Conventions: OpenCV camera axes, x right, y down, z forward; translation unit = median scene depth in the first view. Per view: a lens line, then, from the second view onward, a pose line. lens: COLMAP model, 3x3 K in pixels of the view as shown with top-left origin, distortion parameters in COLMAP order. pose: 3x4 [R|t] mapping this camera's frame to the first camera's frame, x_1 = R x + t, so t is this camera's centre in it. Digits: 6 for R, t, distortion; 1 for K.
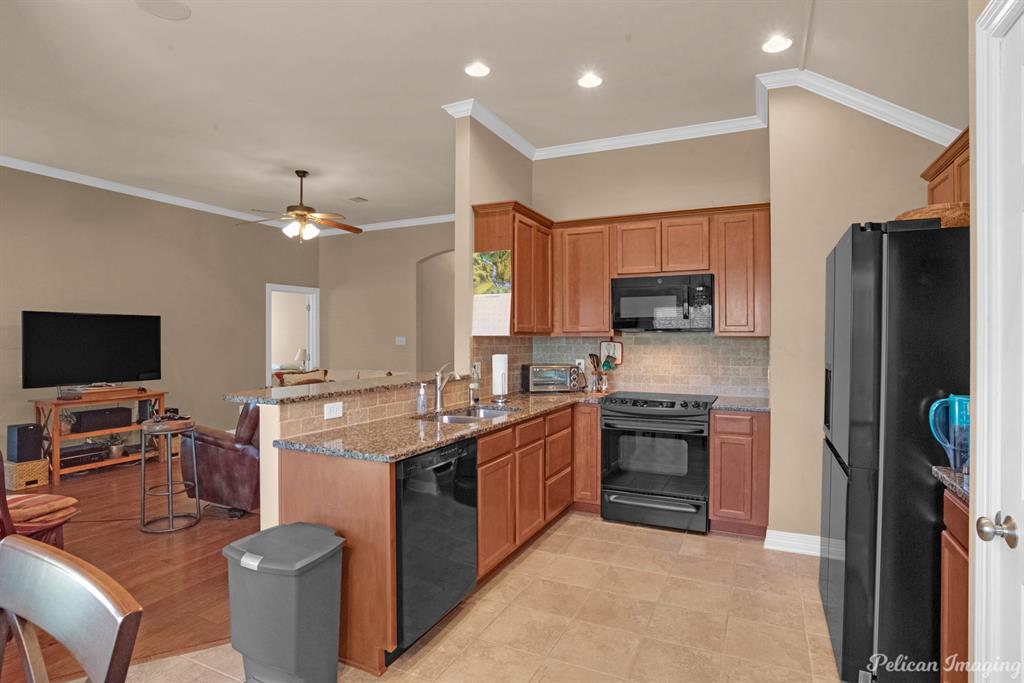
lens RADIAL K [[534.7, 0, 513.1], [0, 534.7, 337.8], [0, 0, 1]] dist [-0.001780, -0.000166]
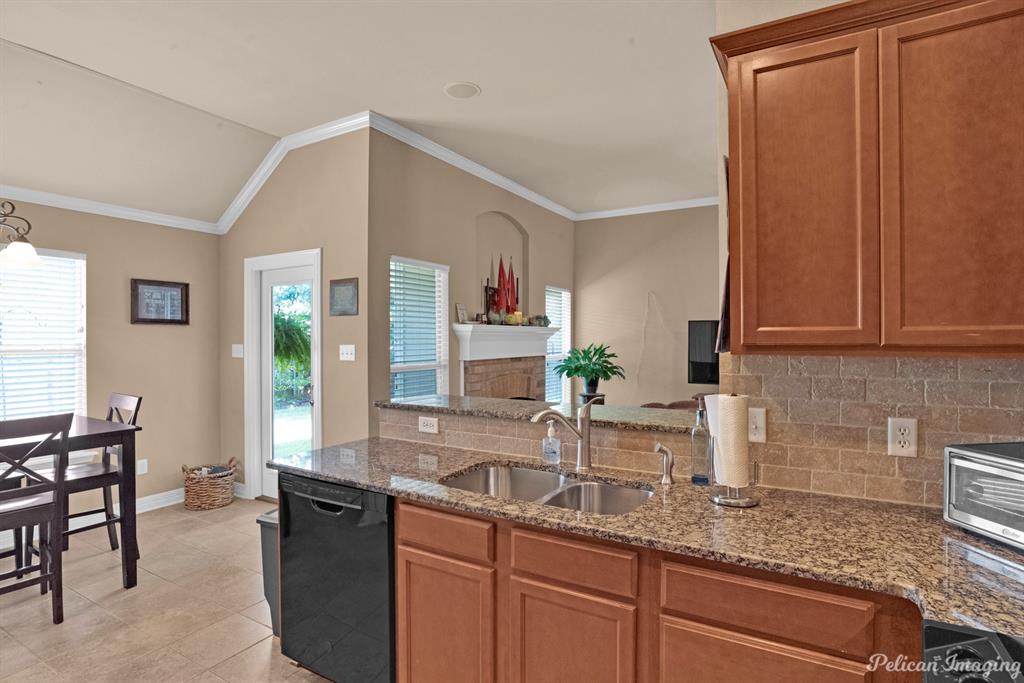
lens RADIAL K [[534.7, 0, 513.1], [0, 534.7, 337.8], [0, 0, 1]] dist [-0.001780, -0.000166]
pose [[-0.090252, -0.000336, -0.995919, 0.608995], [-0.001057, 0.999999, -0.000241, -0.022580], [0.995918, 0.001031, -0.090252, 1.216629]]
